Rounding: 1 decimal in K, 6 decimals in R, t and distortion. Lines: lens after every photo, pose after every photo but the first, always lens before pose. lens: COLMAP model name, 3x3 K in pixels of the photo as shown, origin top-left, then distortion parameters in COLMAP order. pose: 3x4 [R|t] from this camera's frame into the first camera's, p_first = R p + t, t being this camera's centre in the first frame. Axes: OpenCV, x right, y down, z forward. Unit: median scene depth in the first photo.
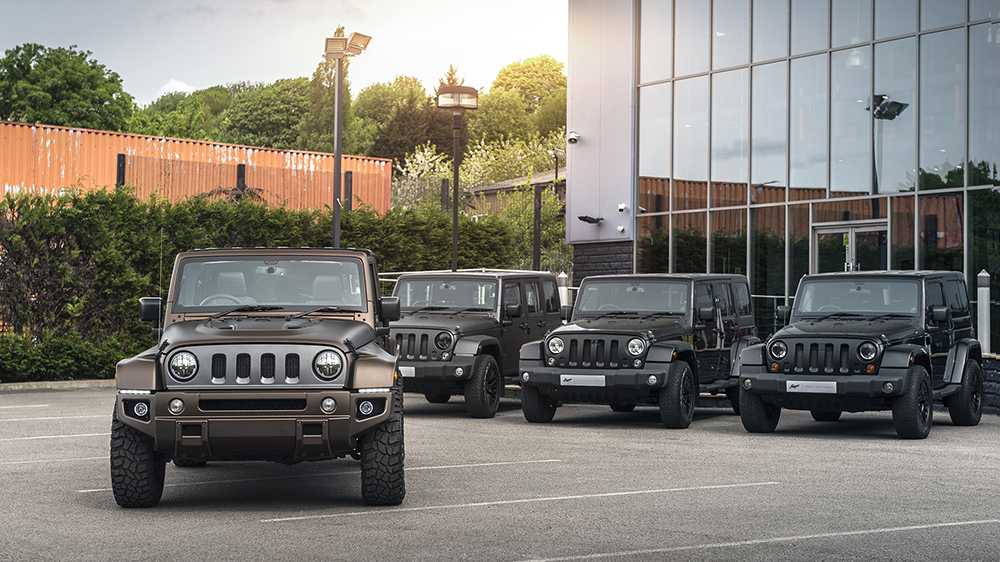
lens RADIAL K [[1729.8, 0, 500.9], [0, 1729.8, 280.3], [0, 0, 1]] dist [-0.009877, 0.000000]
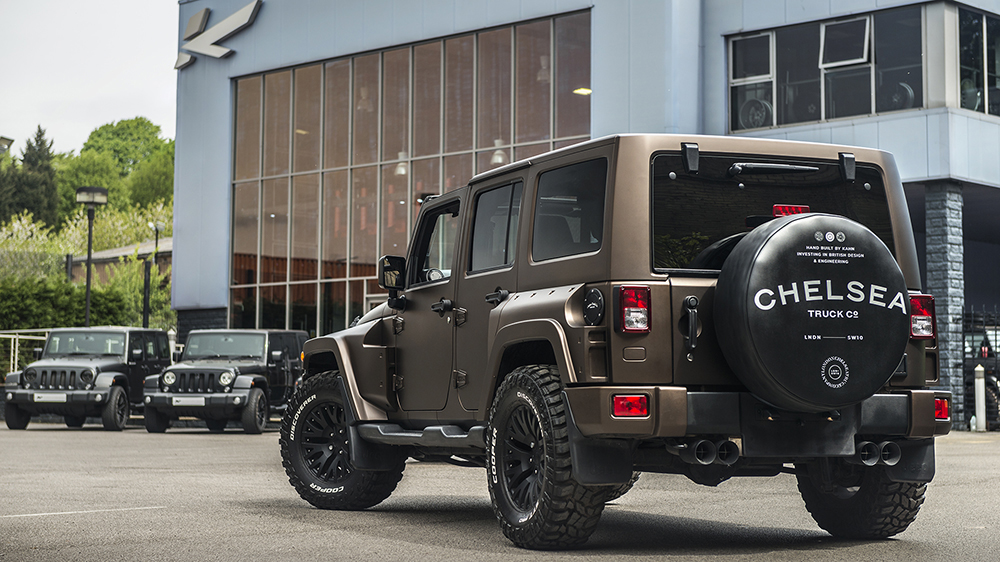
lens RADIAL K [[2036.6, 0, 501.7], [0, 2036.6, 275.6], [0, 0, 1]] dist [0.237366, 0.000000]
pose [[0.978700, 0.014038, 0.204815, -0.034332], [-0.005515, 0.999097, -0.042127, 0.016436], [-0.205221, 0.040100, 0.977894, -0.516035]]
